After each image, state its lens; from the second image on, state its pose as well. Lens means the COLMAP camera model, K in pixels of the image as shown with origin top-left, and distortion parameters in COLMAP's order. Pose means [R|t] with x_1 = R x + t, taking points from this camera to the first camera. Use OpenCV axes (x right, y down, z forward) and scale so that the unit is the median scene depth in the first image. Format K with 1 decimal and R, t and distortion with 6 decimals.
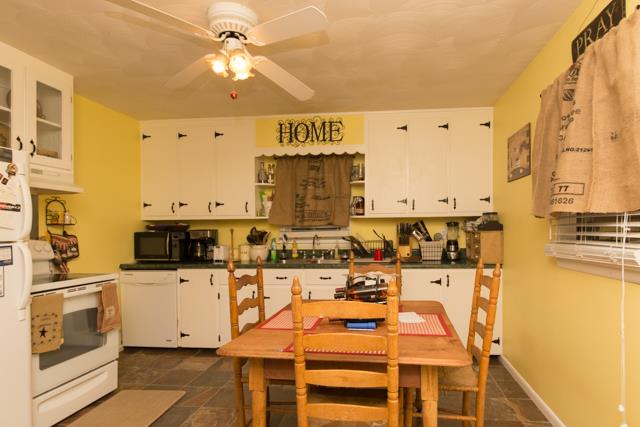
lens RADIAL K [[345.7, 0, 319.9], [0, 345.7, 234.5], [0, 0, 1]] dist [0.000942, 0.000036]
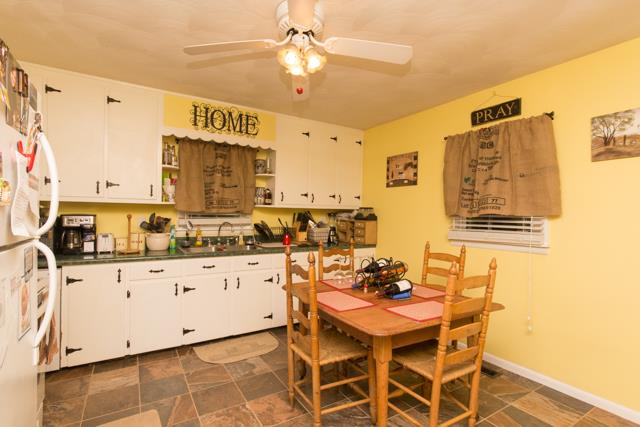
lens RADIAL K [[306.9, 0, 322.8], [0, 306.9, 222.2], [0, 0, 1]] dist [0.001804, 0.000085]
pose [[0.795856, 0.006203, 0.605454, -0.341994], [-0.012353, 0.999906, 0.005993, -0.008266], [-0.605360, -0.012249, 0.795858, 0.106996]]
